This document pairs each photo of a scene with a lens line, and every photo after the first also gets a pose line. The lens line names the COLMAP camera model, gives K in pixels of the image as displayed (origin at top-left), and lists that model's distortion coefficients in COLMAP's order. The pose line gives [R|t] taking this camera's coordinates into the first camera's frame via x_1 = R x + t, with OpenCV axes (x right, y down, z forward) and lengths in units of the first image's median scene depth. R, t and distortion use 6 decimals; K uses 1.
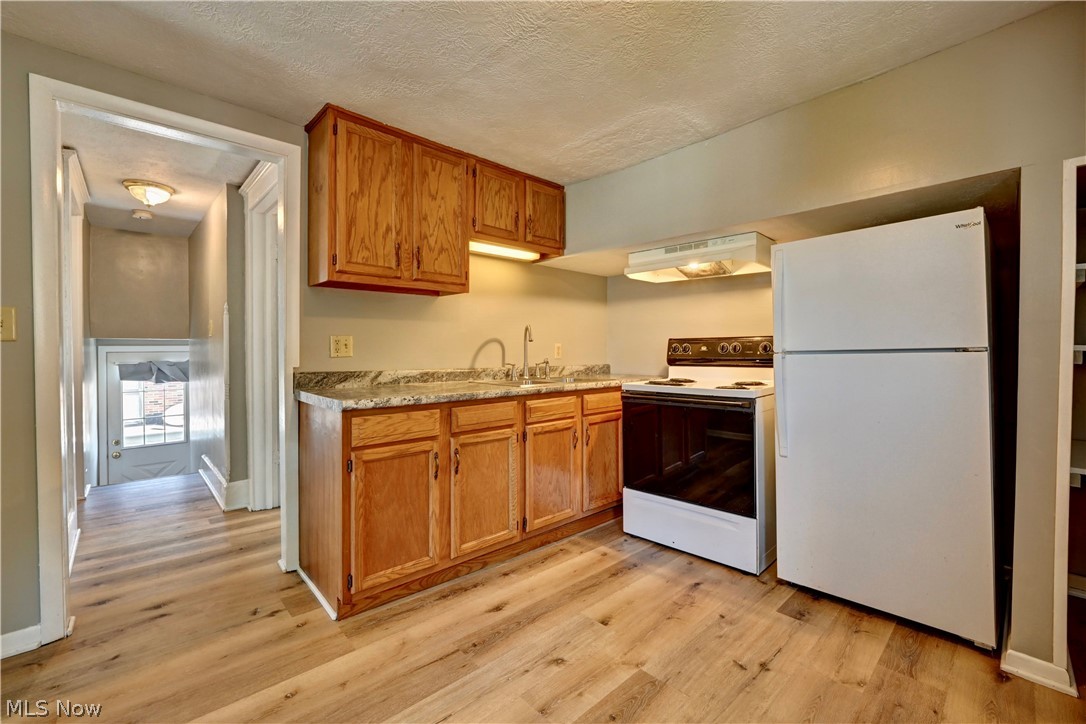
lens RADIAL K [[462.4, 0, 542.8], [0, 462.4, 346.8], [0, 0, 1]] dist [-0.002179, 0.000569]
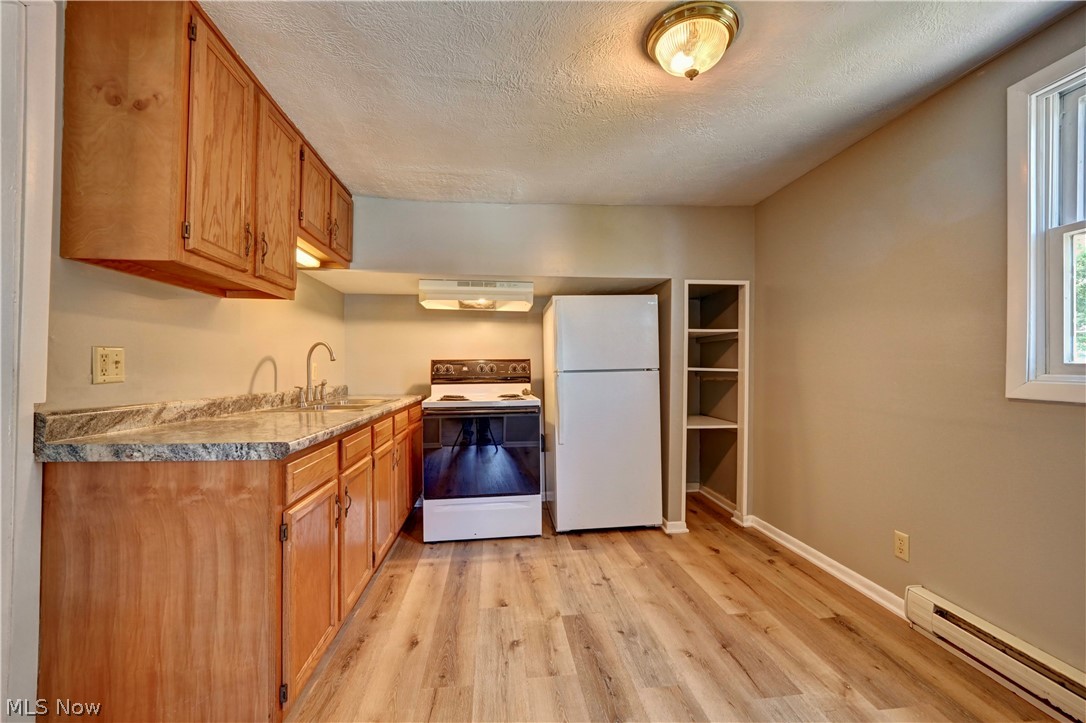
lens RADIAL K [[445.9, 0, 543.0], [0, 445.9, 361.5], [0, 0, 1]] dist [0.000181, 0.000187]
pose [[0.594323, 0.013787, 0.804108, -0.594963], [-0.003407, 0.999887, -0.014626, 0.001138], [-0.804219, 0.005953, 0.594303, 0.209003]]
